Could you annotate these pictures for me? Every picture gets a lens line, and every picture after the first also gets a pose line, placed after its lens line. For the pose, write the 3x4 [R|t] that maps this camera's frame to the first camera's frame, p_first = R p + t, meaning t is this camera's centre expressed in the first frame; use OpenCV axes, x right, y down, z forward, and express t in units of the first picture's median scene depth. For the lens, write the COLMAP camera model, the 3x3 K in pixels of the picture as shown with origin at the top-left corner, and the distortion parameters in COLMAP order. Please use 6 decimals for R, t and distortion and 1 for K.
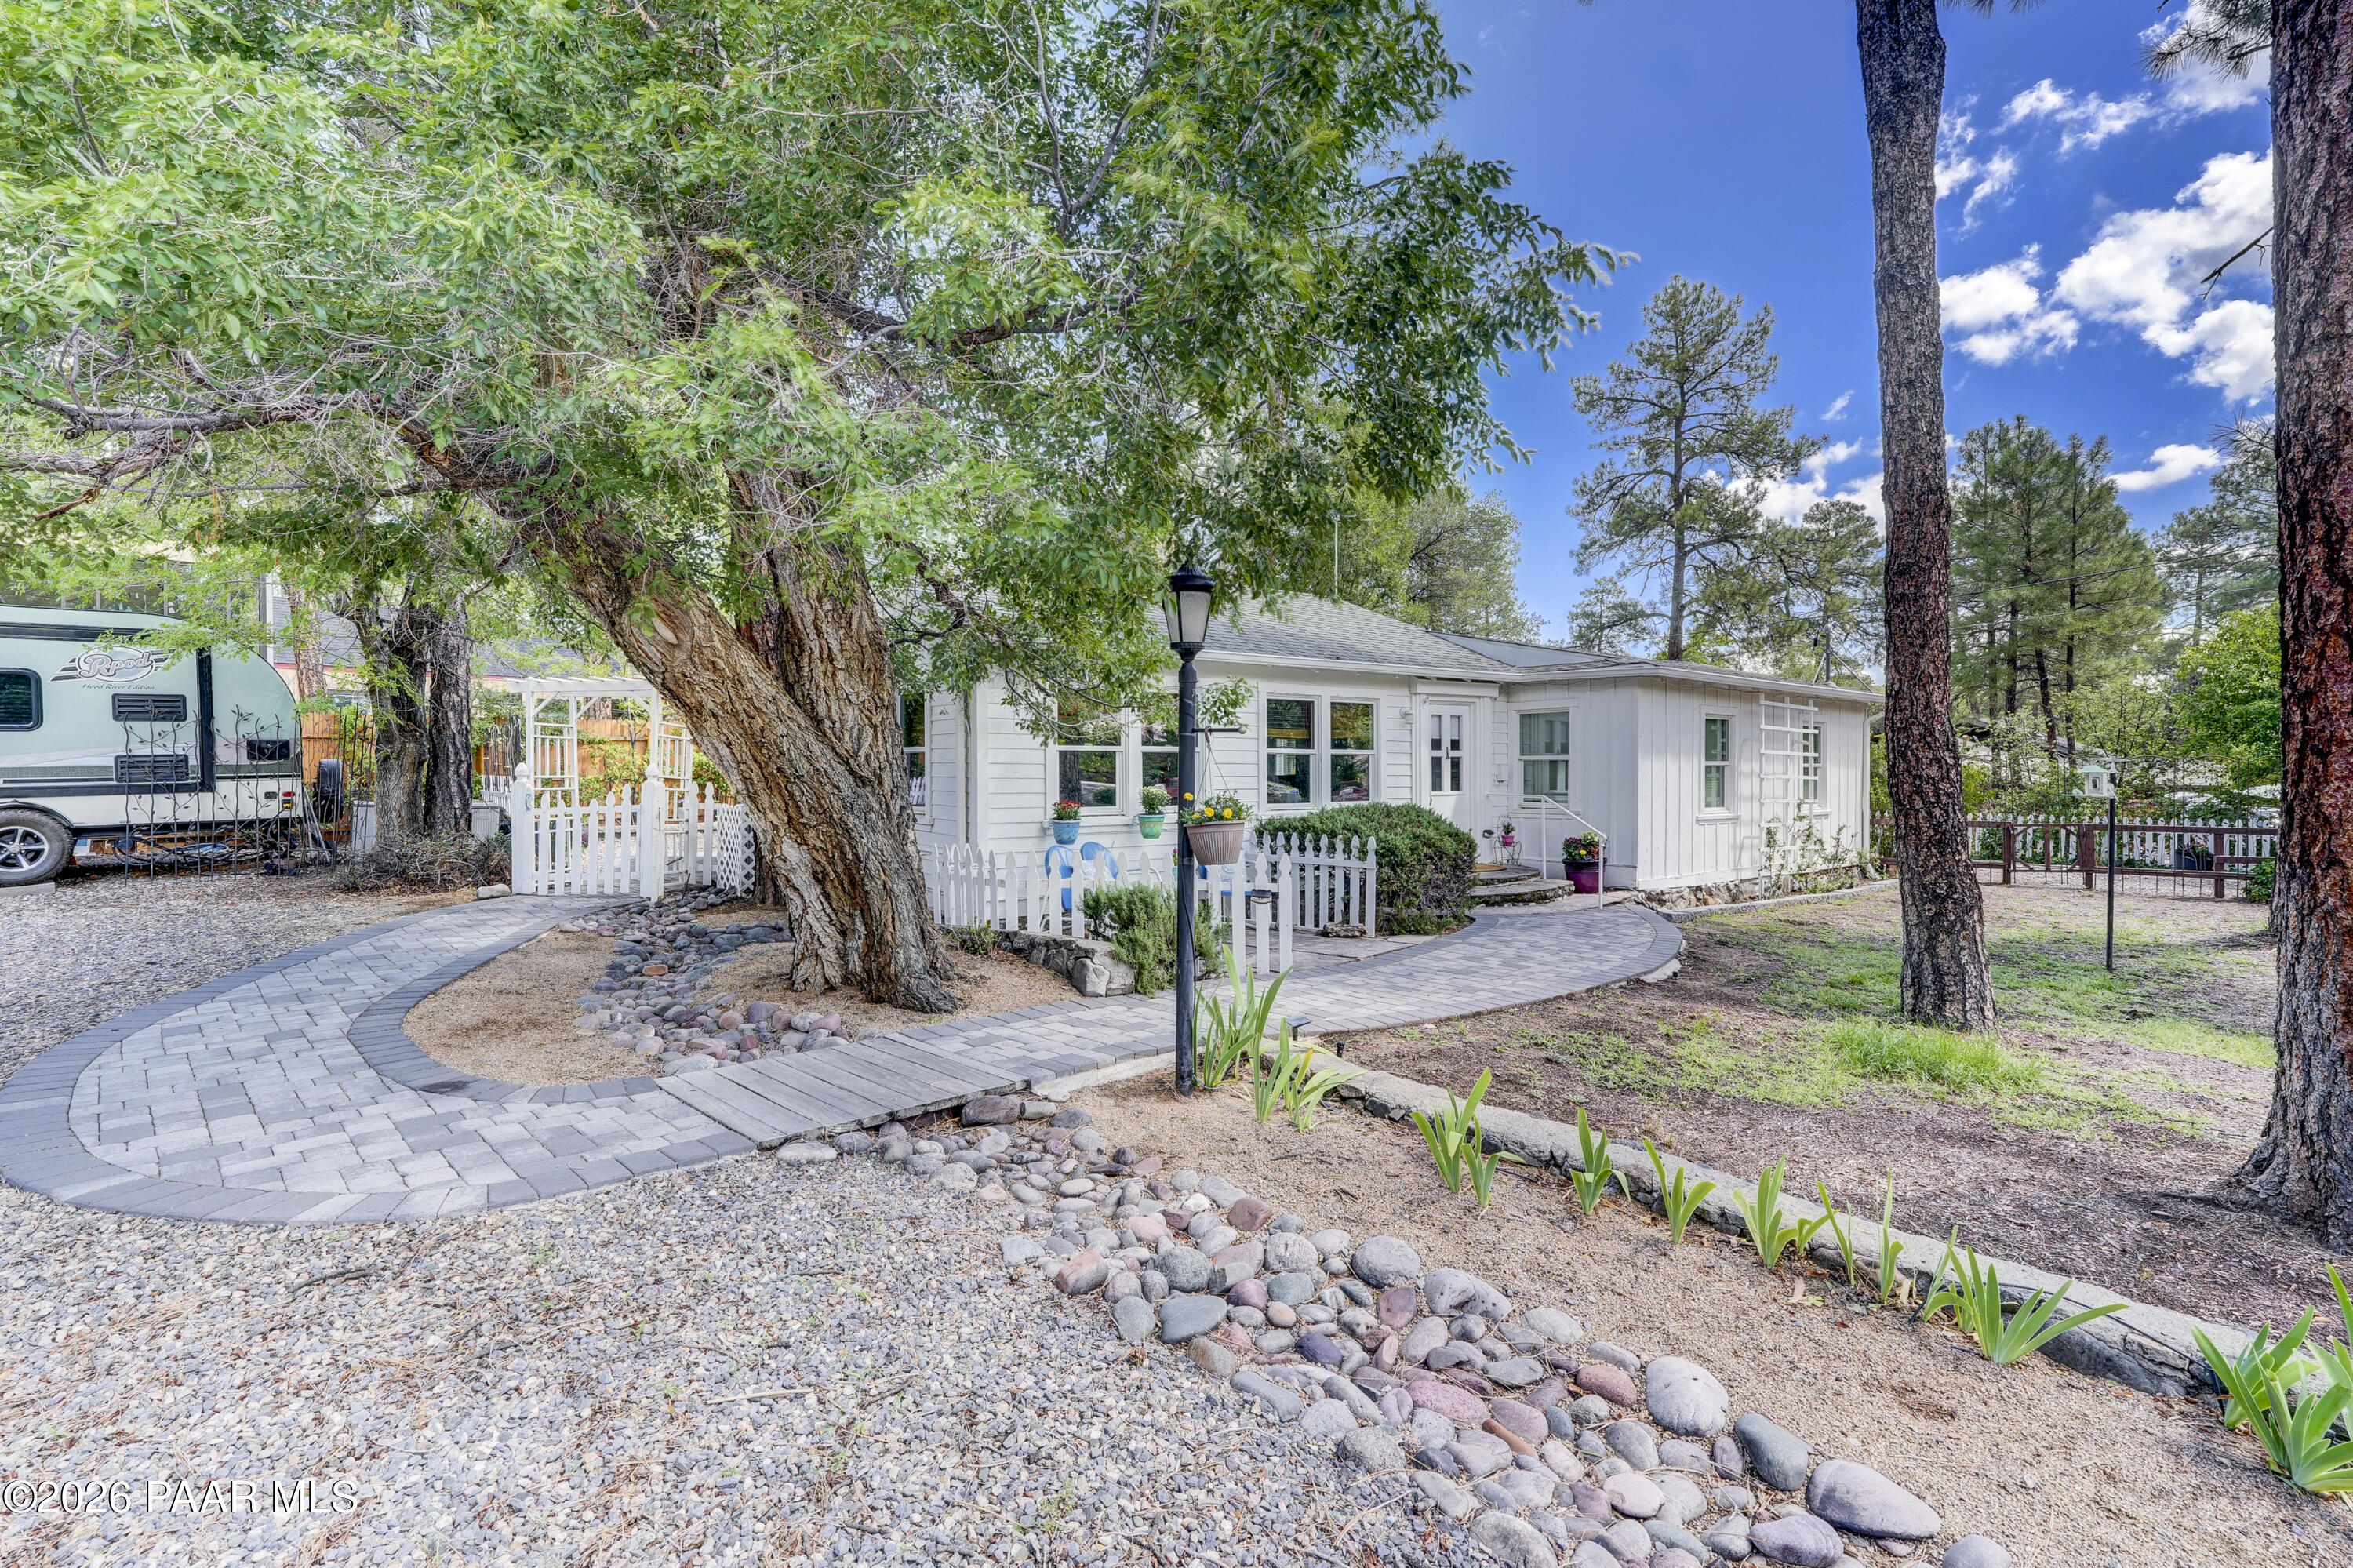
lens RADIAL K [[1066.7, 0, 1165.2], [0, 1066.7, 773.6], [0, 0, 1]] dist [0.001448, 0.000850]
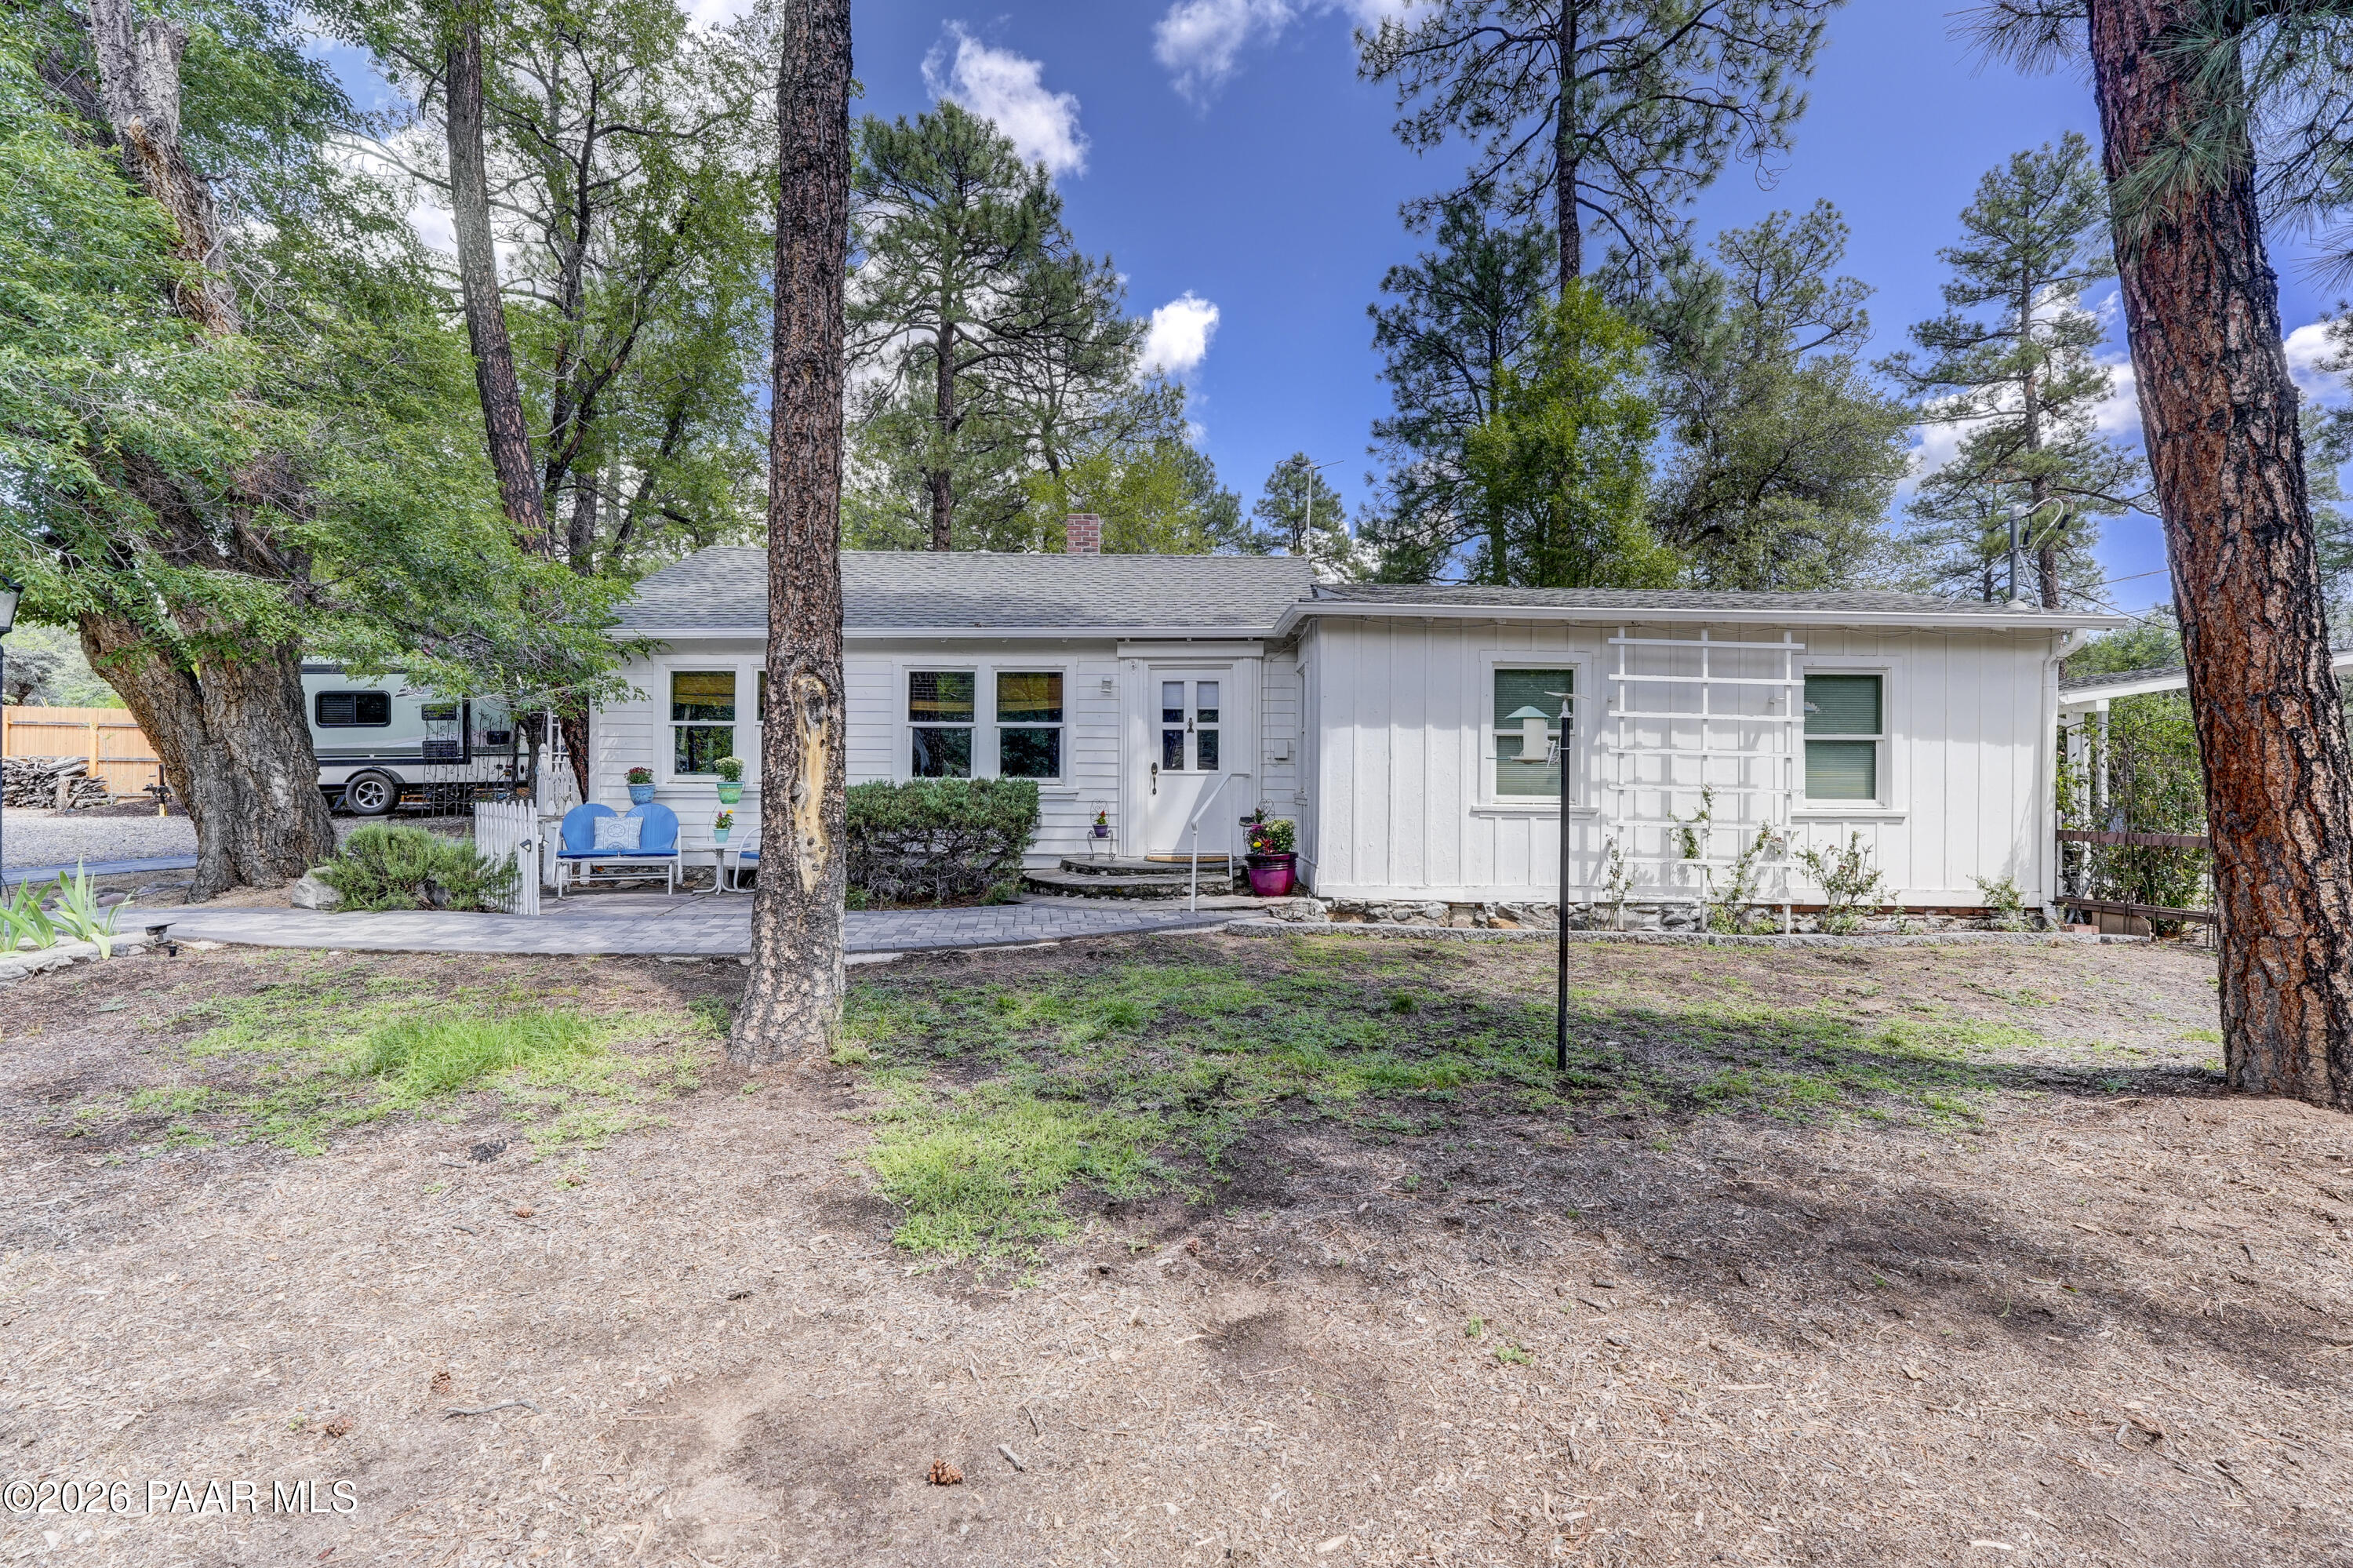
lens RADIAL K [[1066.7, 0, 1165.2], [0, 1066.7, 773.6], [0, 0, 1]] dist [0.001448, 0.000850]
pose [[0.799148, 0.006044, -0.601104, 0.856237], [-0.008381, 0.999964, -0.001087, 0.023221], [0.601076, 0.005907, 0.799170, 0.336583]]
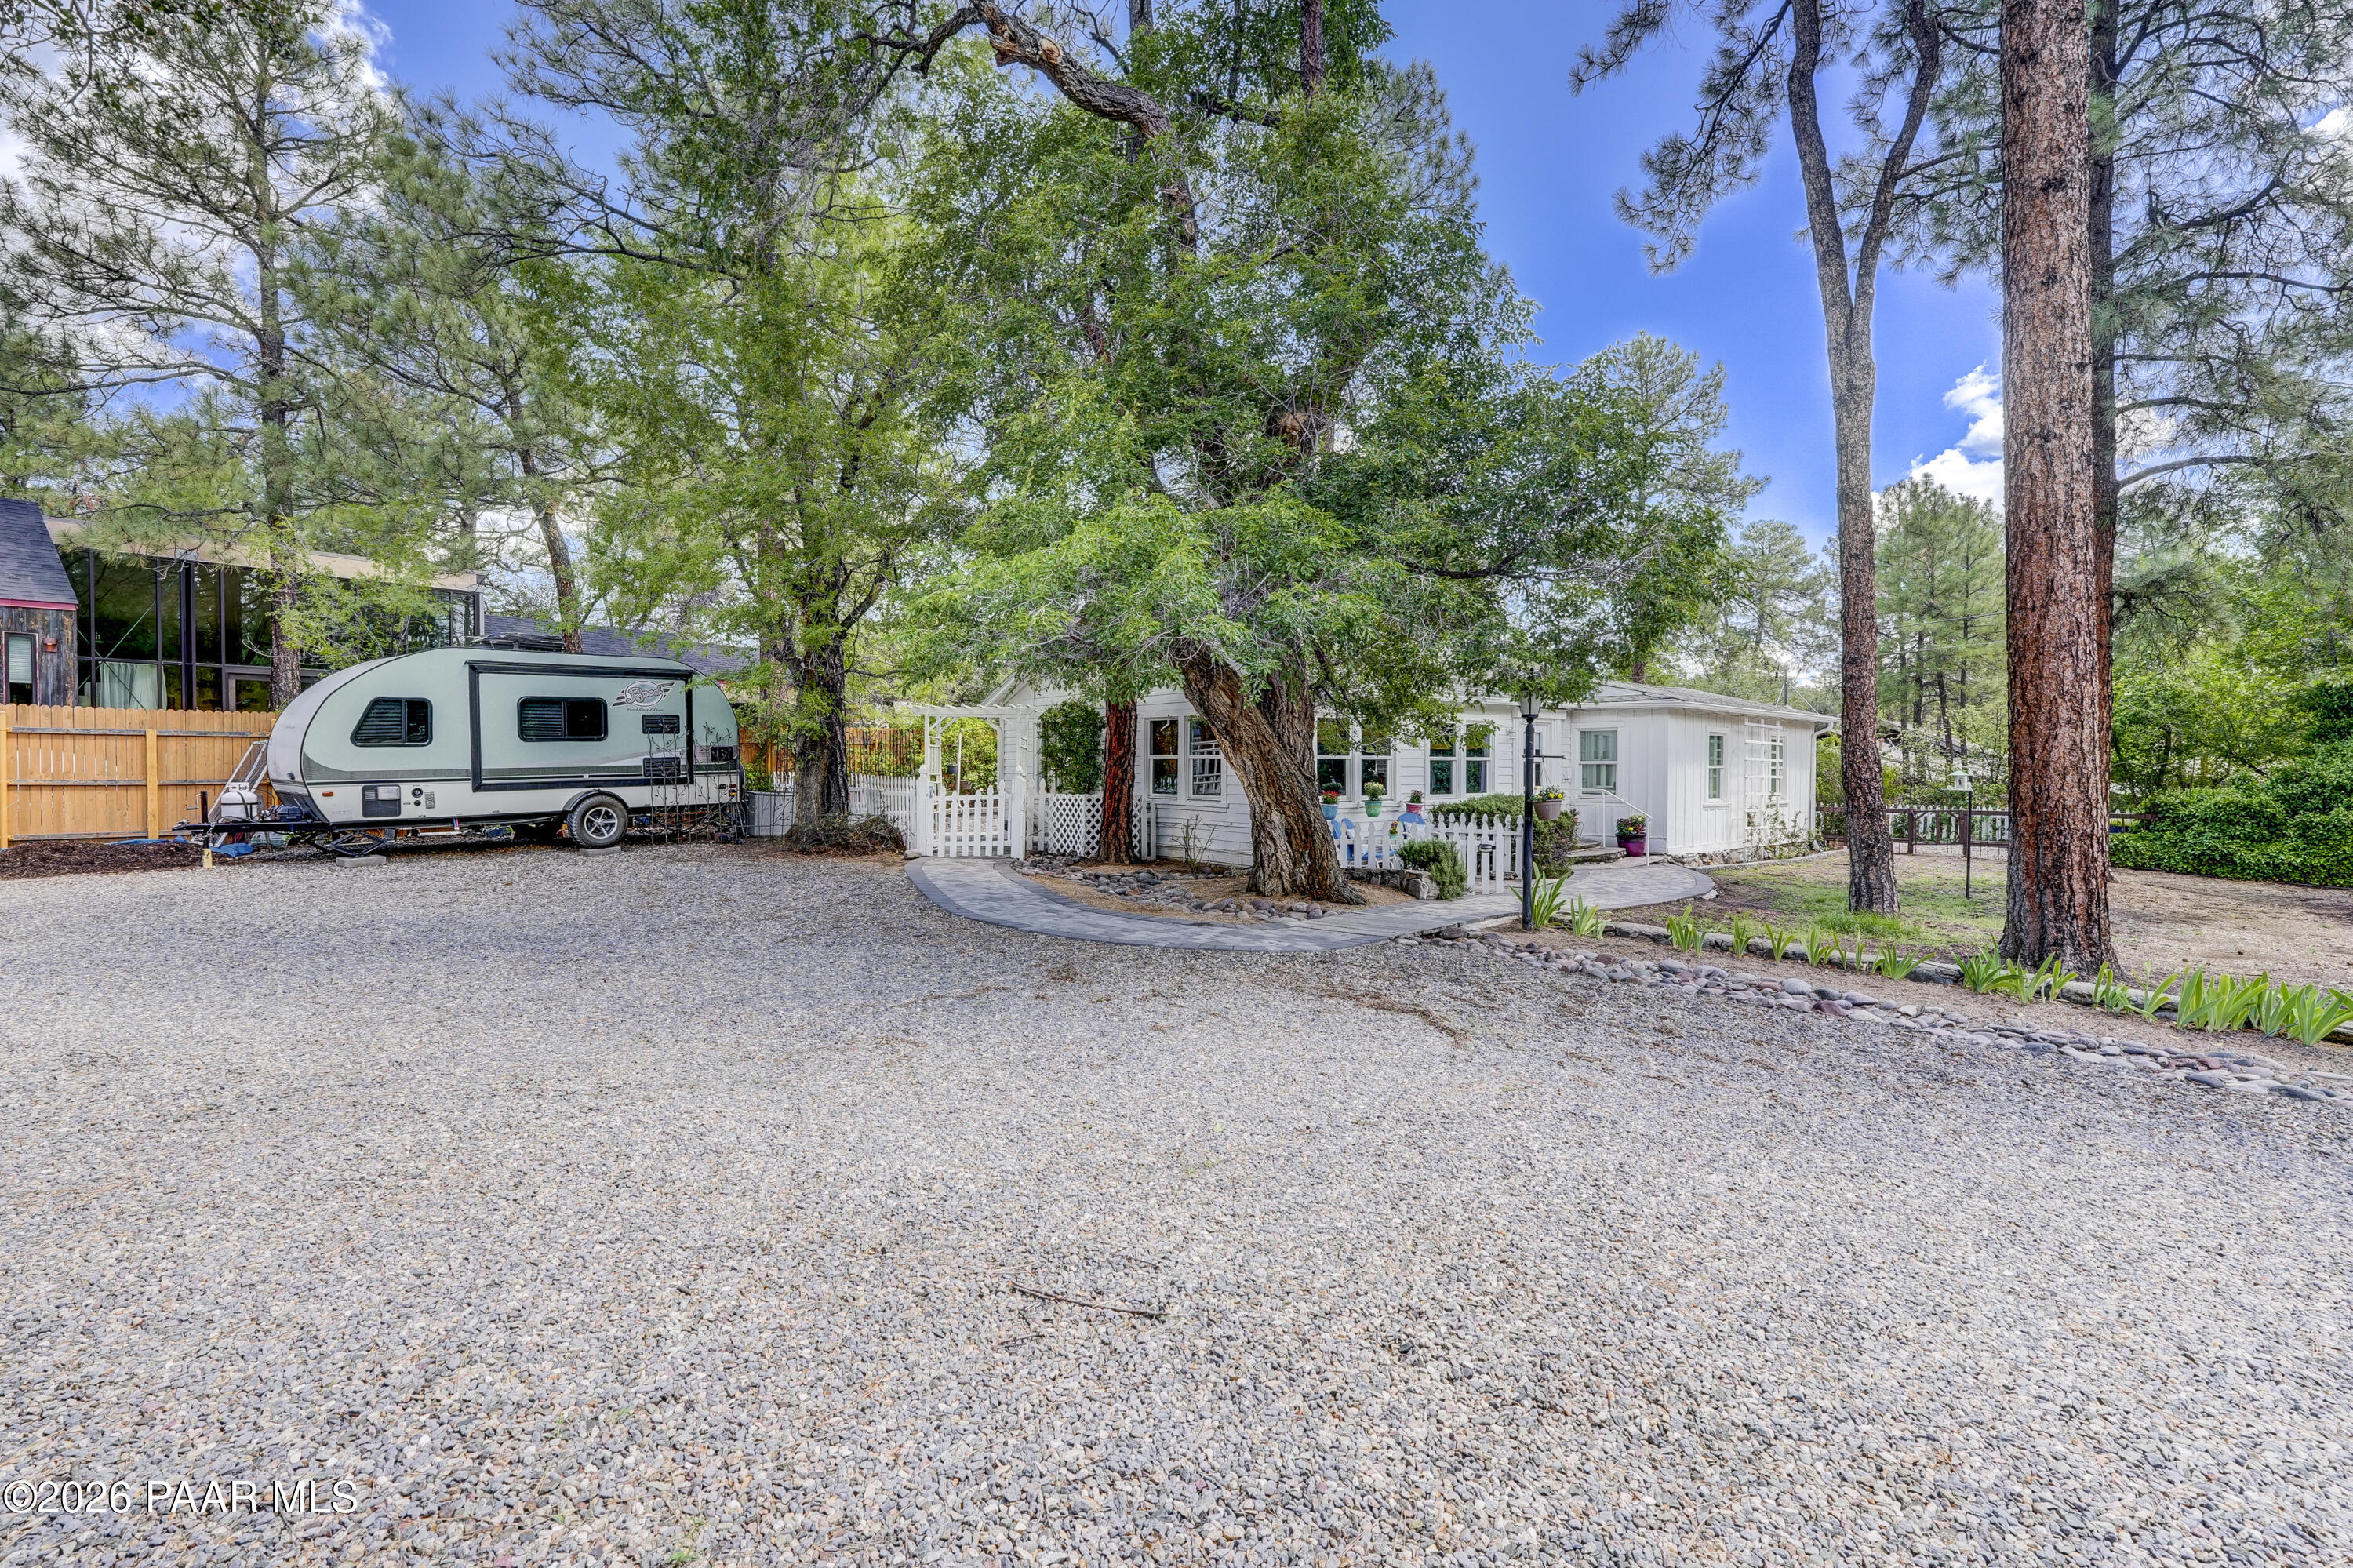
lens RADIAL K [[1096.6, 0, 1176.8], [0, 1096.6, 773.5], [0, 0, 1]] dist [0.000877, -0.000010]
pose [[0.997335, 0.003716, 0.072859, -0.348275], [-0.004103, 0.999978, 0.005169, -0.006288], [-0.072838, -0.005455, 0.997329, -0.458469]]
